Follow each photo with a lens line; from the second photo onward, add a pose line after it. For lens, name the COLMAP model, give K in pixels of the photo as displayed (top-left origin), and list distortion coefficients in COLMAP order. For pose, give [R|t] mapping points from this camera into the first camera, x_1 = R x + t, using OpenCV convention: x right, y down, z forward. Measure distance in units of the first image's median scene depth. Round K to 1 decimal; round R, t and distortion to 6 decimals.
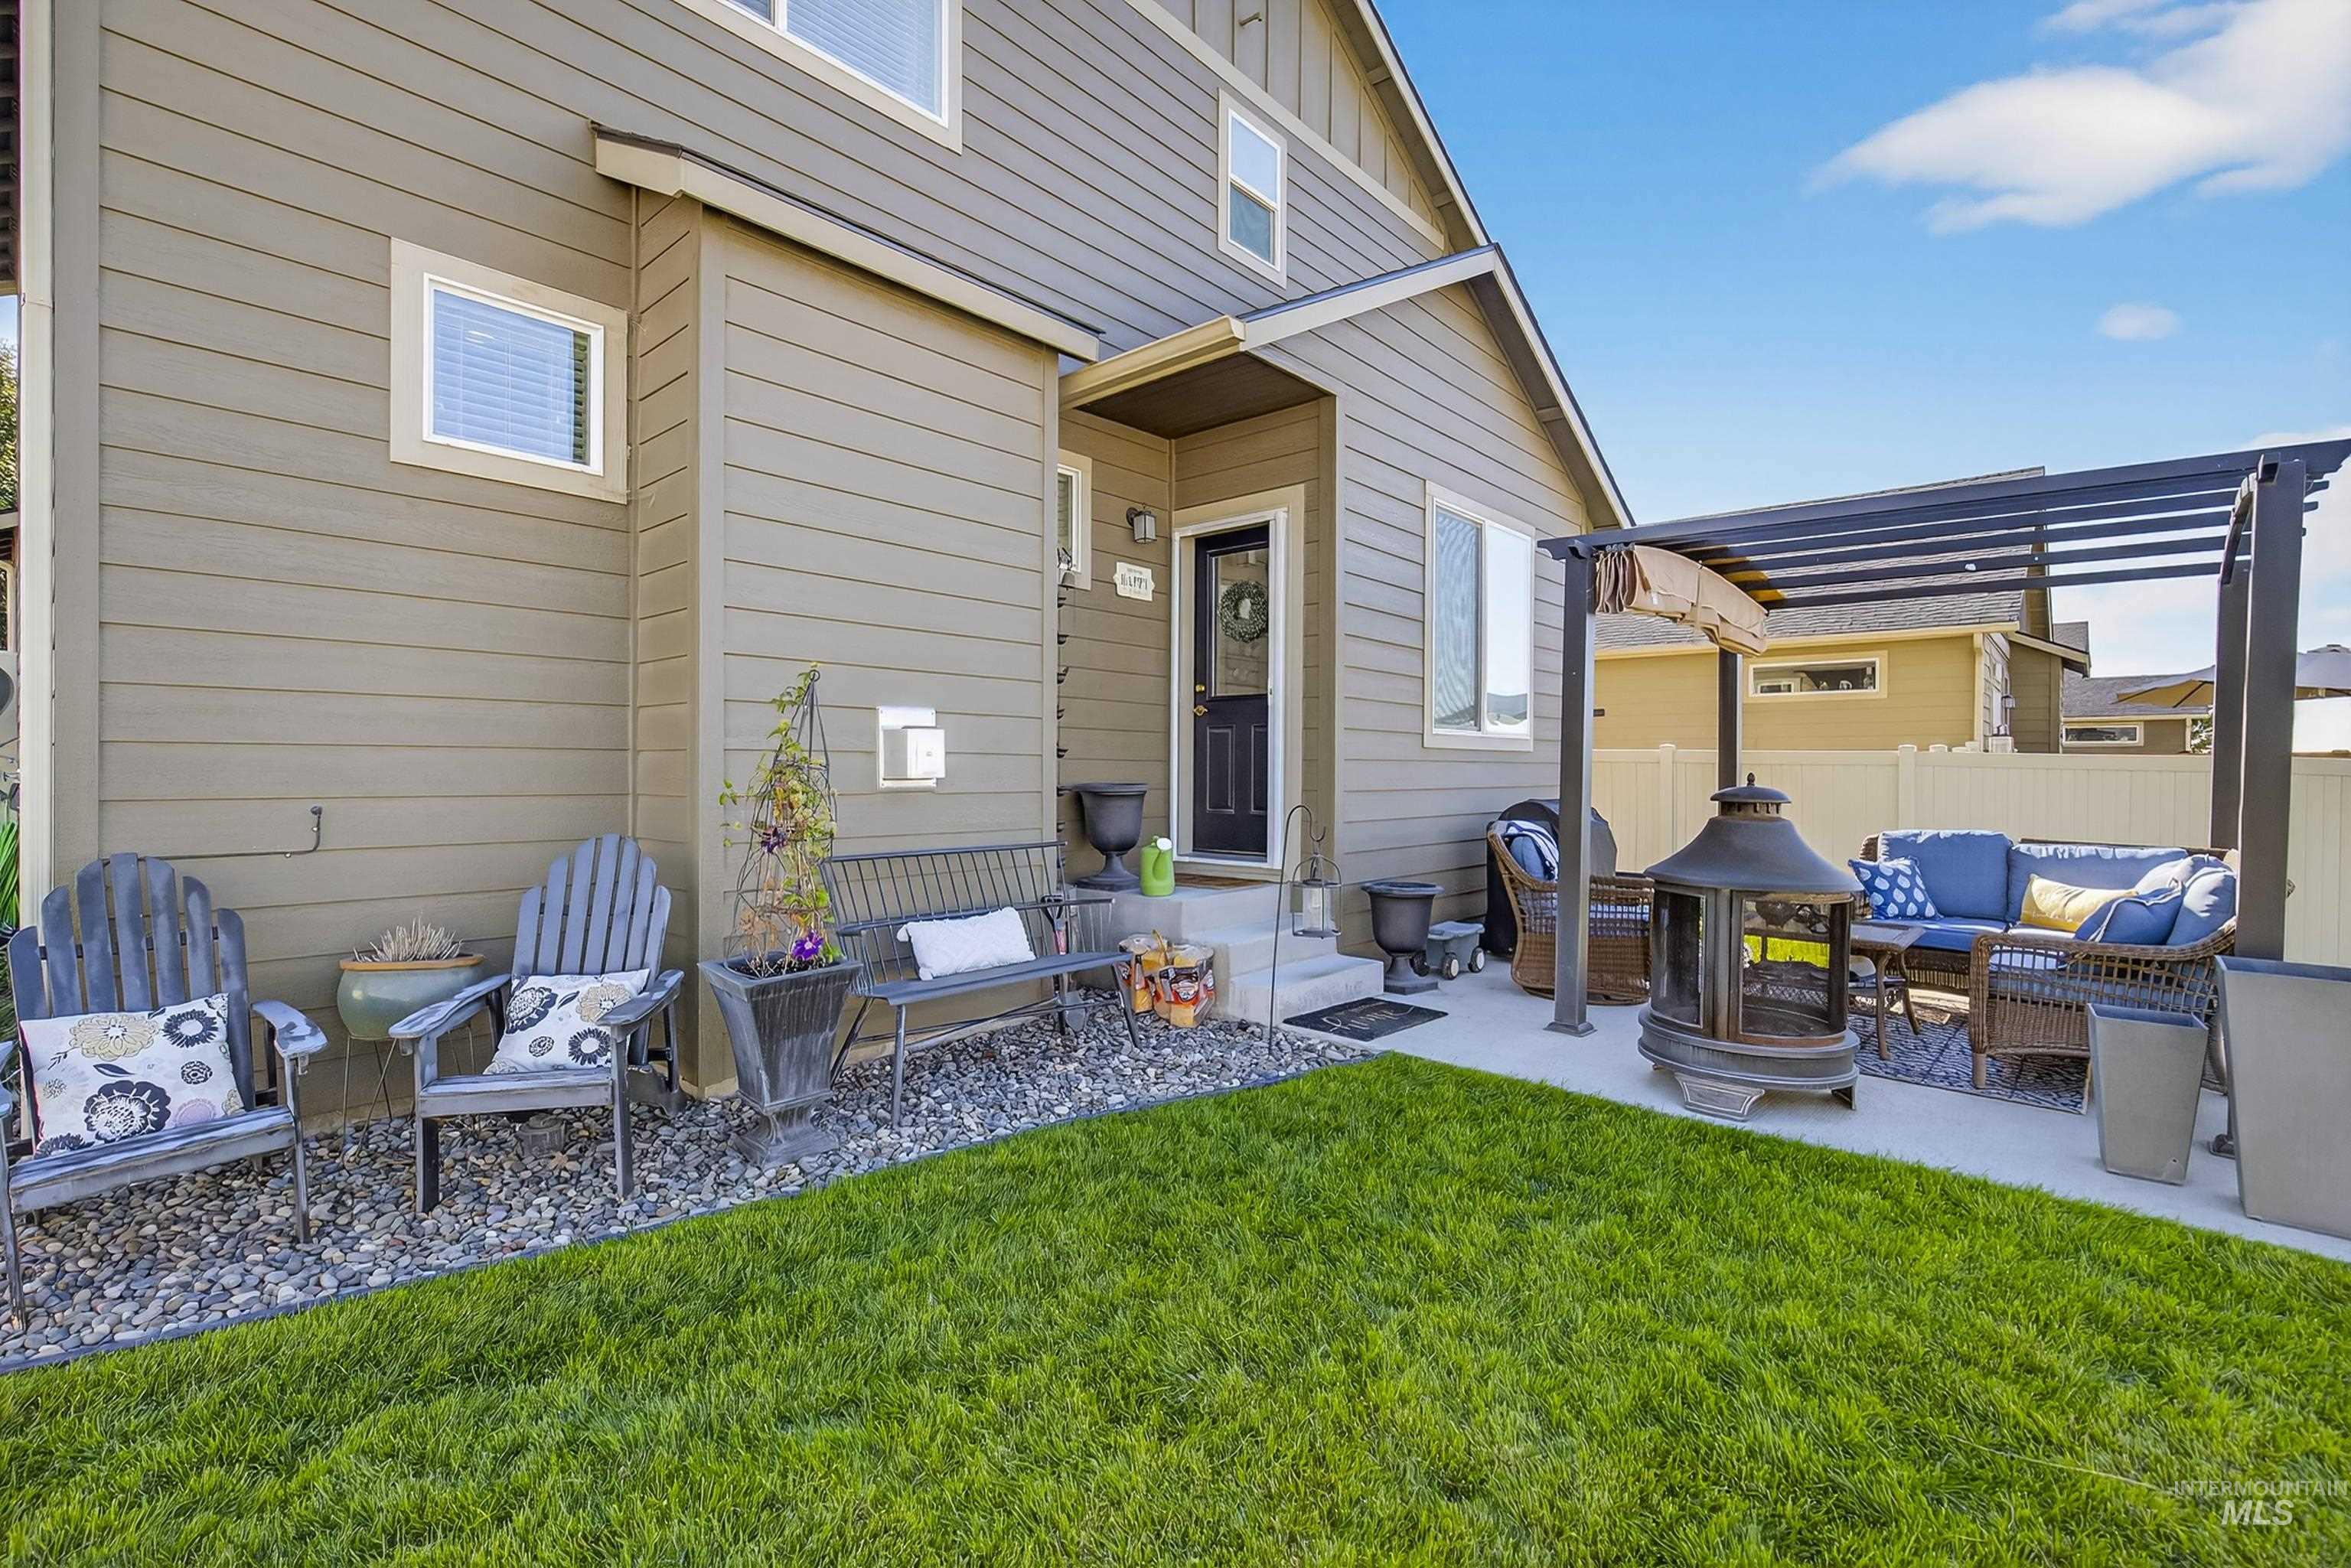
lens RADIAL K [[1035.4, 0, 1169.8], [0, 1035.4, 773.4], [0, 0, 1]] dist [0.001590, -0.000671]
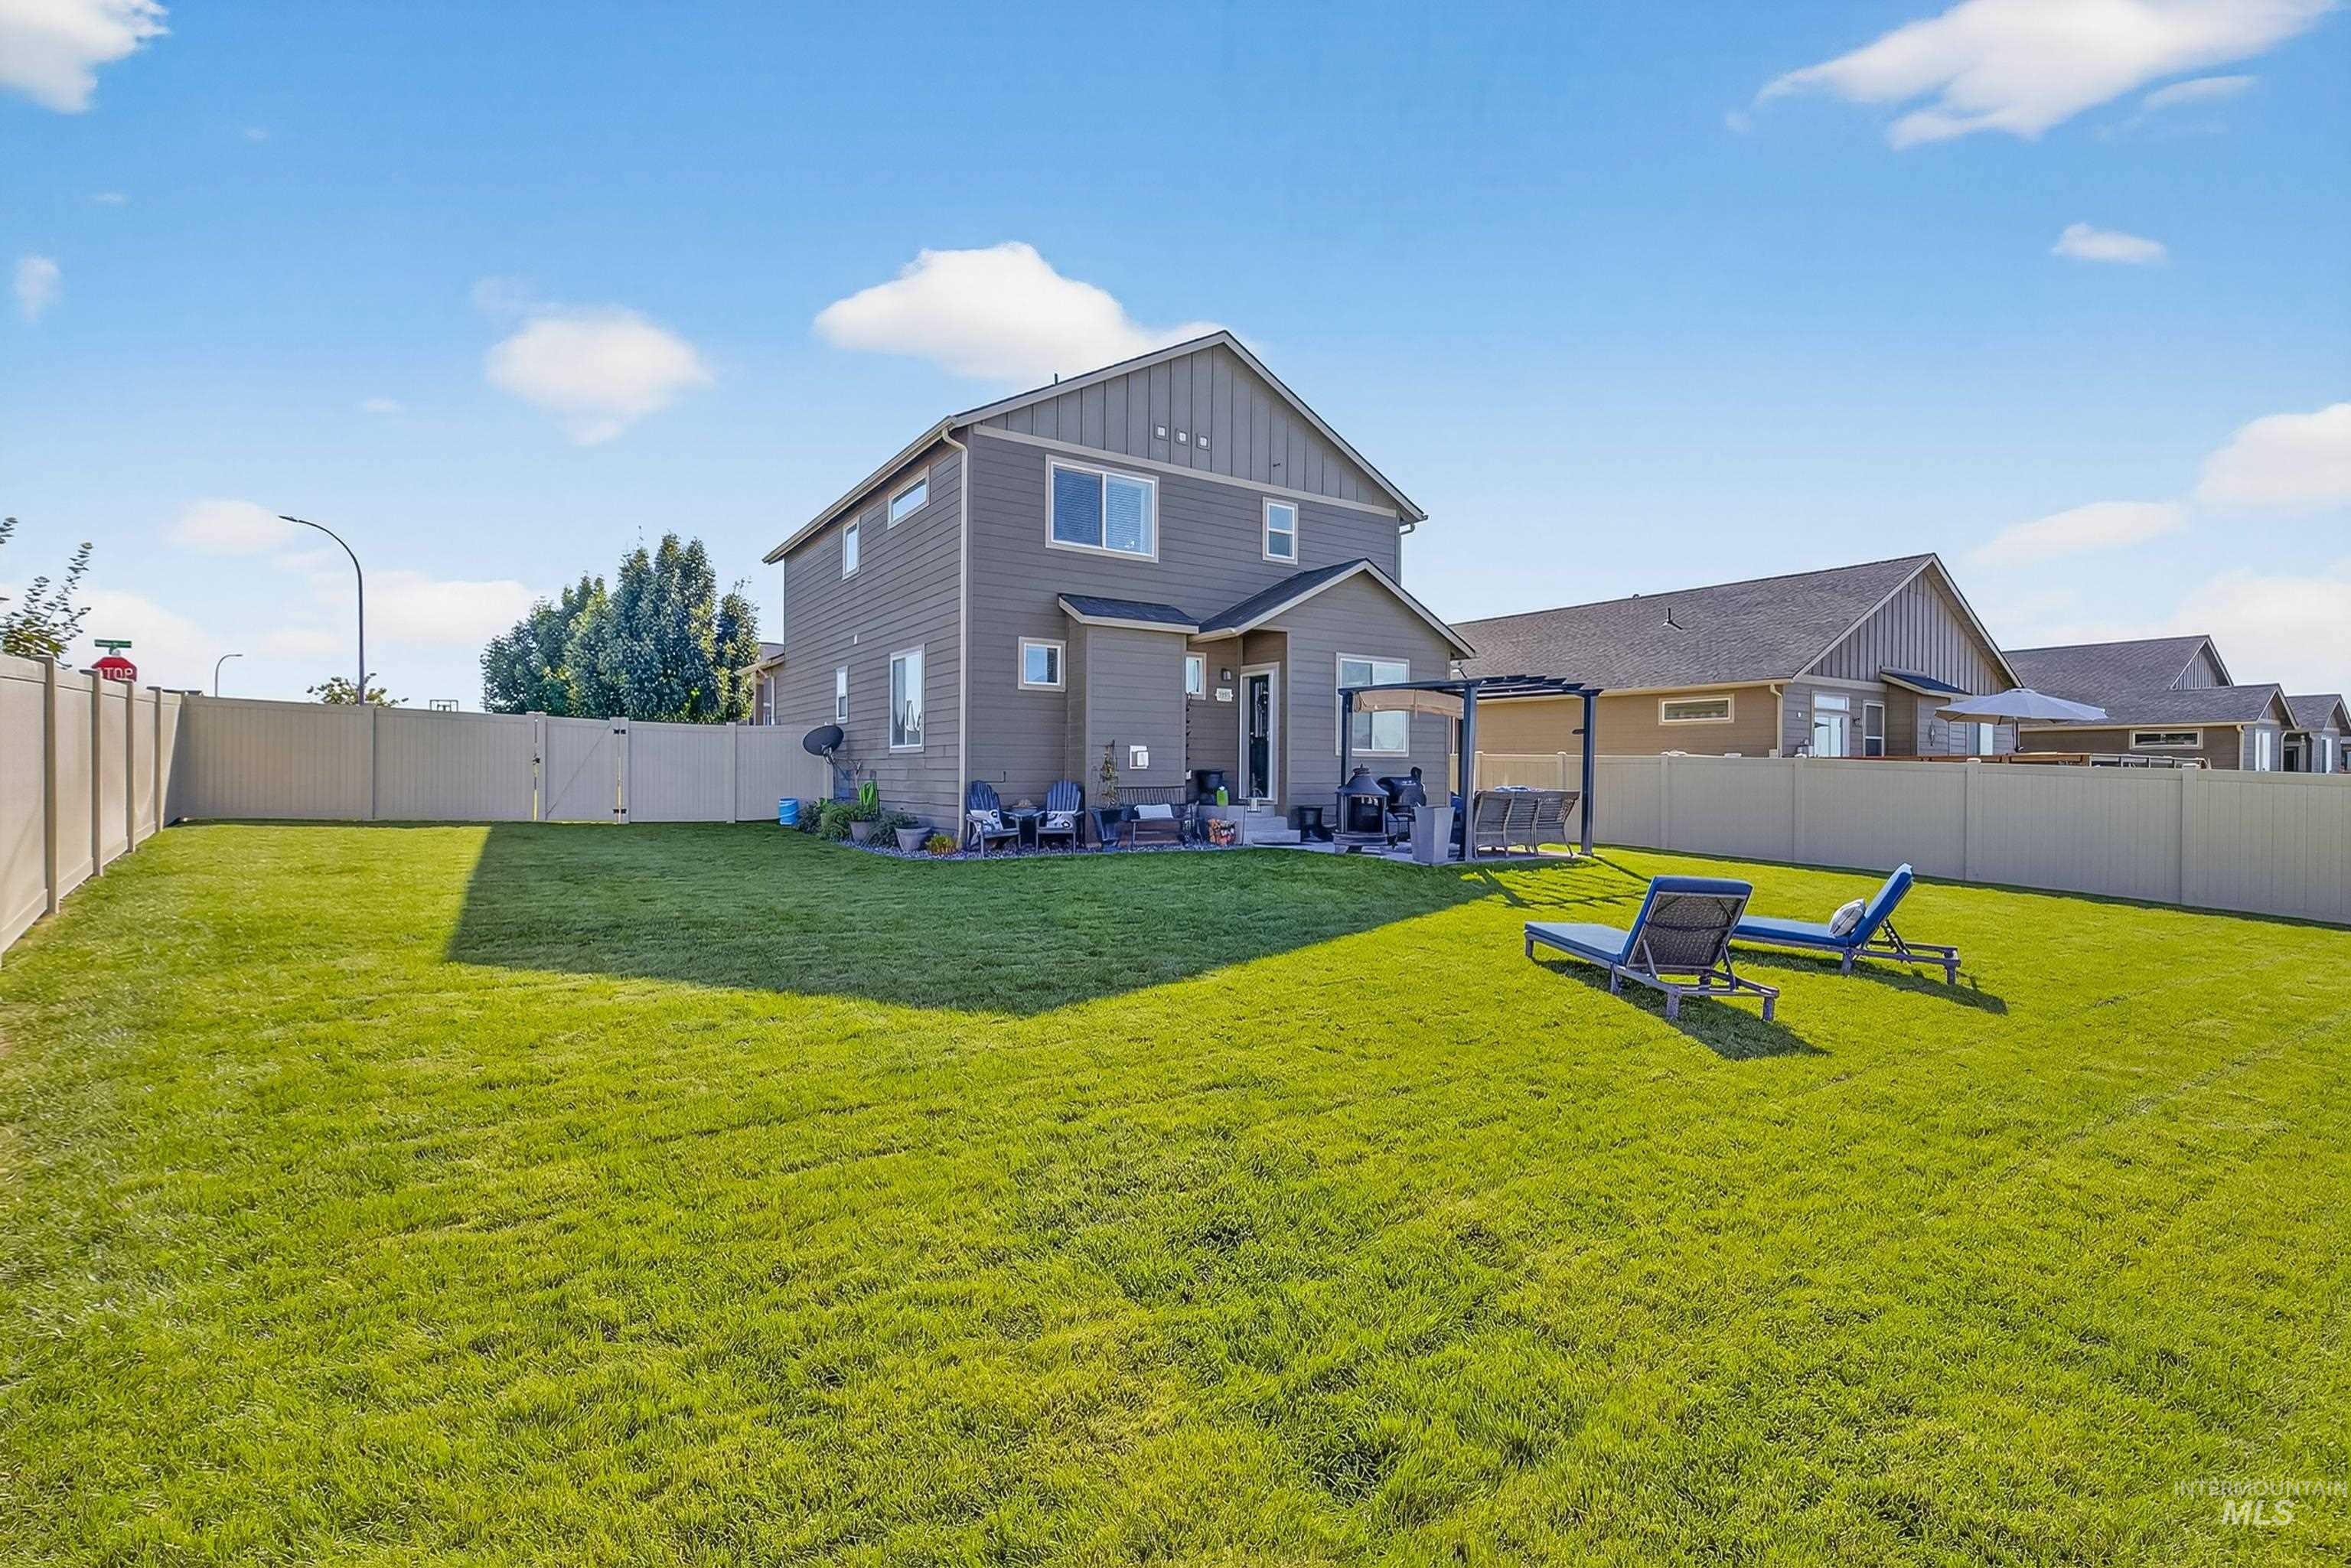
lens RADIAL K [[1035.4, 0, 1173.9], [0, 1035.4, 782.3], [0, 0, 1]] dist [0.001590, -0.000671]
pose [[0.965761, 0.001478, -0.259429, 0.643229], [-0.000951, 0.999997, 0.002157, 0.044026], [0.259431, -0.001836, 0.965760, -1.959205]]
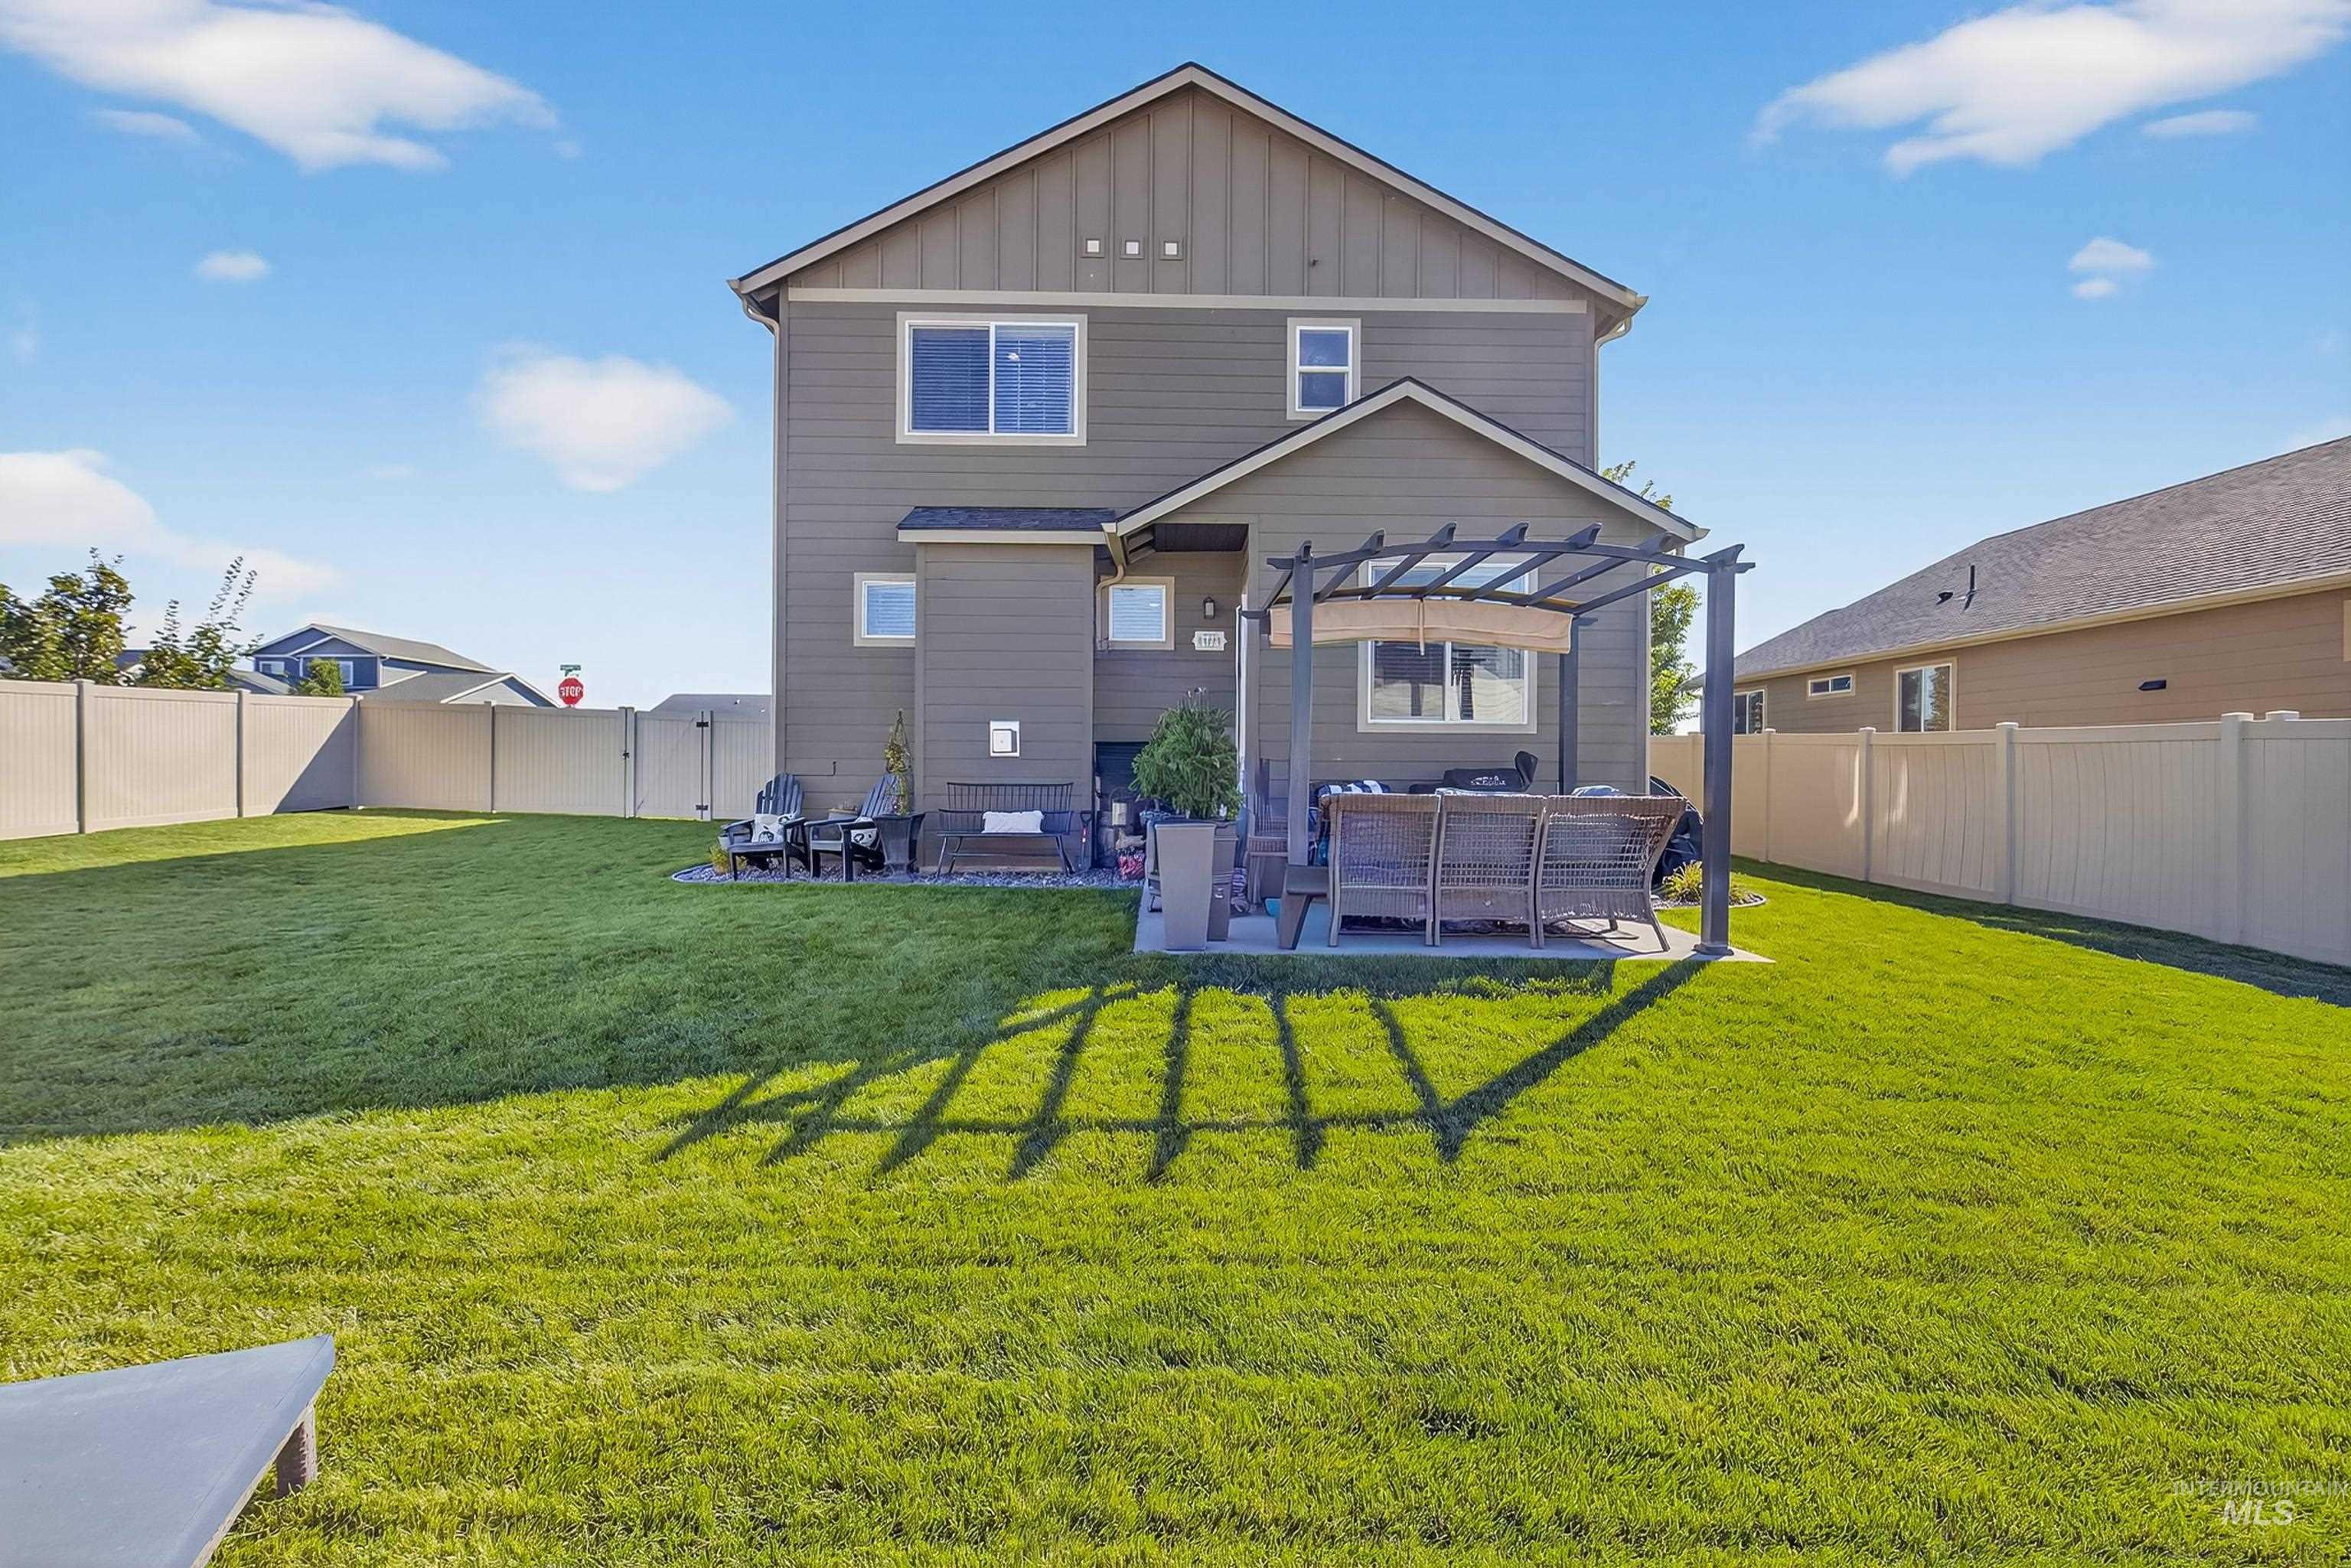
lens RADIAL K [[1035.4, 0, 1183.5], [0, 1035.4, 777.8], [0, 0, 1]] dist [0.001590, -0.000671]
pose [[0.682107, 0.001284, -0.731251, 1.418586], [-0.004000, 0.999990, -0.001975, 0.054141], [0.731241, 0.004272, 0.682106, -0.238797]]
